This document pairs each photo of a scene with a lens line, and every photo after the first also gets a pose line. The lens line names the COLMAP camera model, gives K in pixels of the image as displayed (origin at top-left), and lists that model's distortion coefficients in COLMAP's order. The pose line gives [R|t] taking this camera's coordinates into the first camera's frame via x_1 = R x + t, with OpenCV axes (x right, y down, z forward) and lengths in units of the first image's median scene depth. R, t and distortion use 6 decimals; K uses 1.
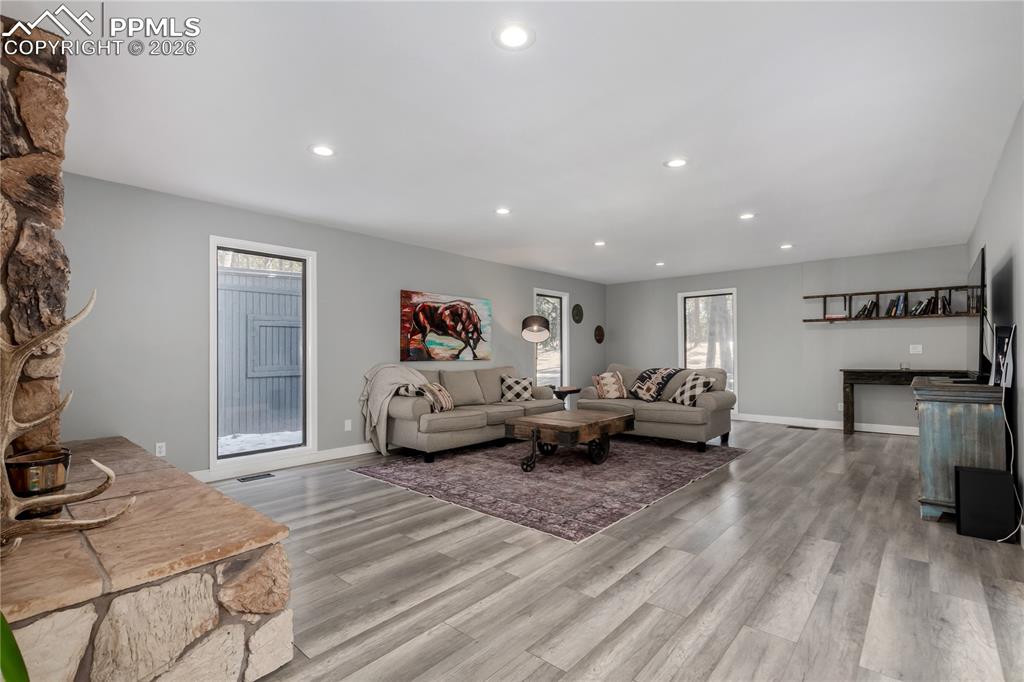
lens RADIAL K [[472.5, 0, 508.9], [0, 472.5, 347.4], [0, 0, 1]] dist [-0.003983, -0.001455]
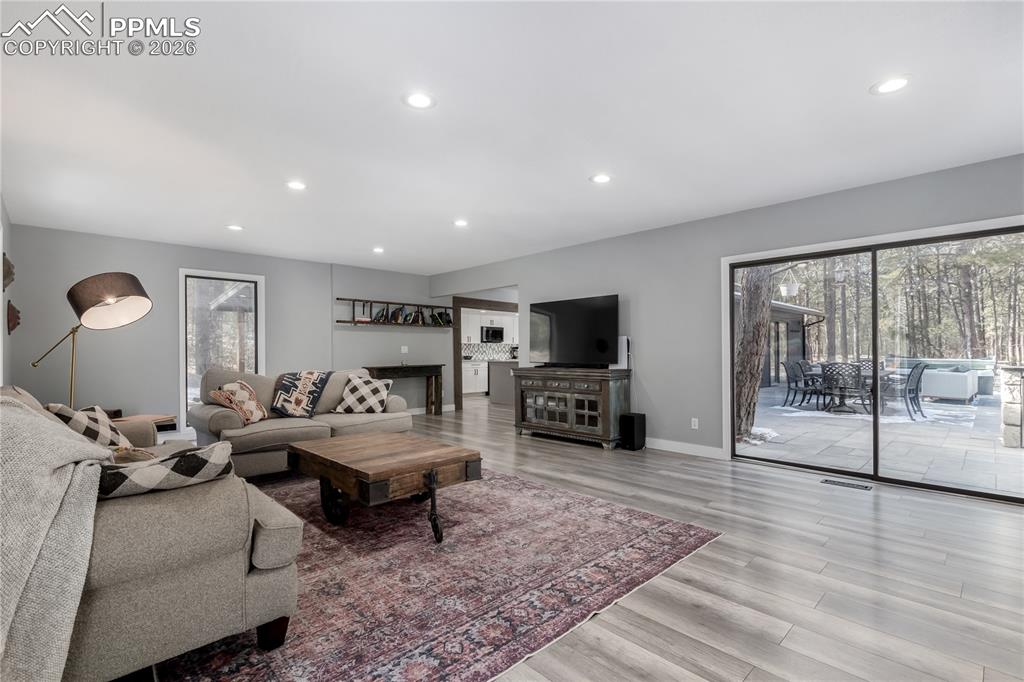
lens RADIAL K [[472.5, 0, 503.0], [0, 472.5, 344.7], [0, 0, 1]] dist [-0.003983, -0.001455]
pose [[0.080662, 0.016885, 0.996599, -0.431635], [-0.008888, 0.999829, -0.016220, 0.009391], [-0.996702, -0.007549, 0.080798, 0.645797]]
